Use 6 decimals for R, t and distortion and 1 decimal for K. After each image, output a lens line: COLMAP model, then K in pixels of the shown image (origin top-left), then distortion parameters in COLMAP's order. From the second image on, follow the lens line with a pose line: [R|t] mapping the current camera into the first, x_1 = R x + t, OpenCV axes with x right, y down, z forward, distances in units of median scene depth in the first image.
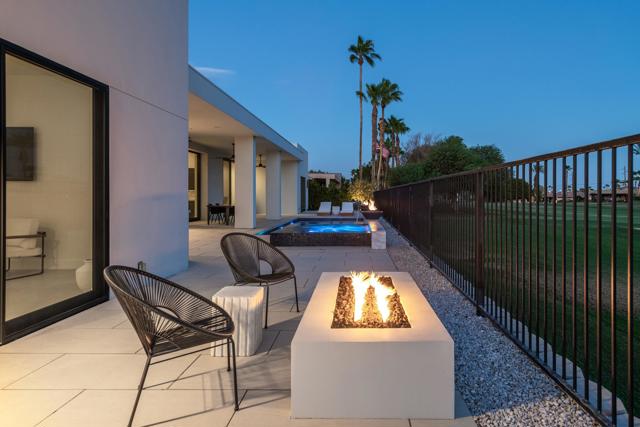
lens RADIAL K [[347.6, 0, 363.0], [0, 347.6, 197.8], [0, 0, 1]] dist [0.001724, -0.000865]
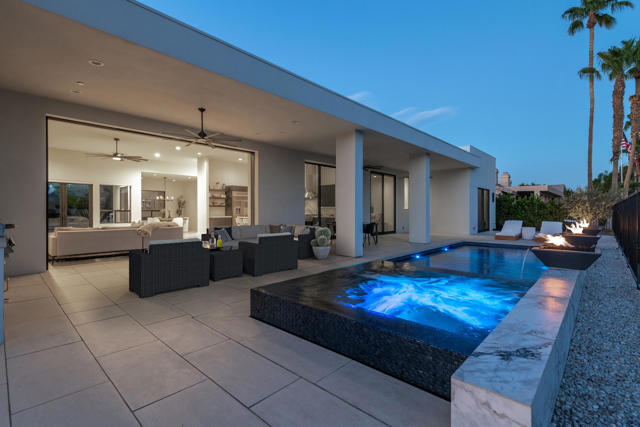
lens RADIAL K [[295.1, 0, 321.5], [0, 295.1, 210.3], [0, 0, 1]] dist [0.012542, 0.000060]
pose [[0.719171, -0.008372, -0.694783, 0.026505], [-0.000395, 0.999922, -0.012458, -0.001183], [0.694833, 0.009234, 0.719112, 0.209564]]
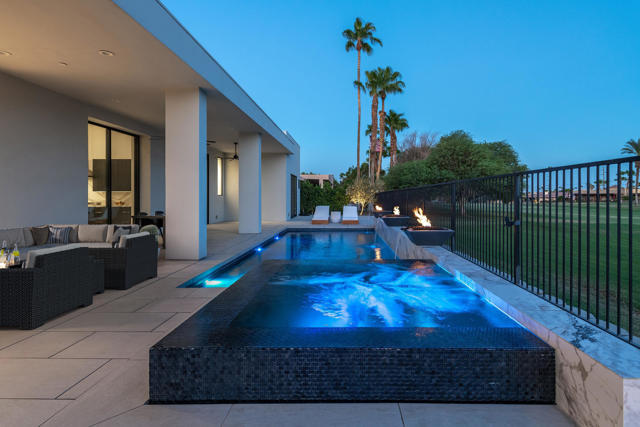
lens RADIAL K [[322.2, 0, 342.4], [0, 322.2, 194.7], [0, 0, 1]] dist [0.001890, 0.000913]
pose [[0.999587, -0.006866, -0.027888, -0.031690], [0.006461, 0.999873, -0.014589, -0.001781], [0.027984, 0.014403, 0.999505, 0.209234]]
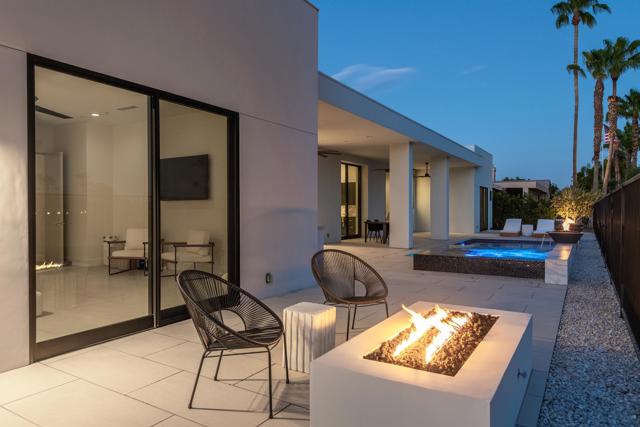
lens RADIAL K [[416.3, 0, 320.0], [0, 416.3, 213.5], [0, 0, 1]] dist [-0.002009, -0.002770]
pose [[0.835873, -0.001847, -0.548920, 0.029487], [0.001668, 0.999998, -0.000825, 0.000367], [0.548921, -0.000226, 0.835874, 0.003401]]
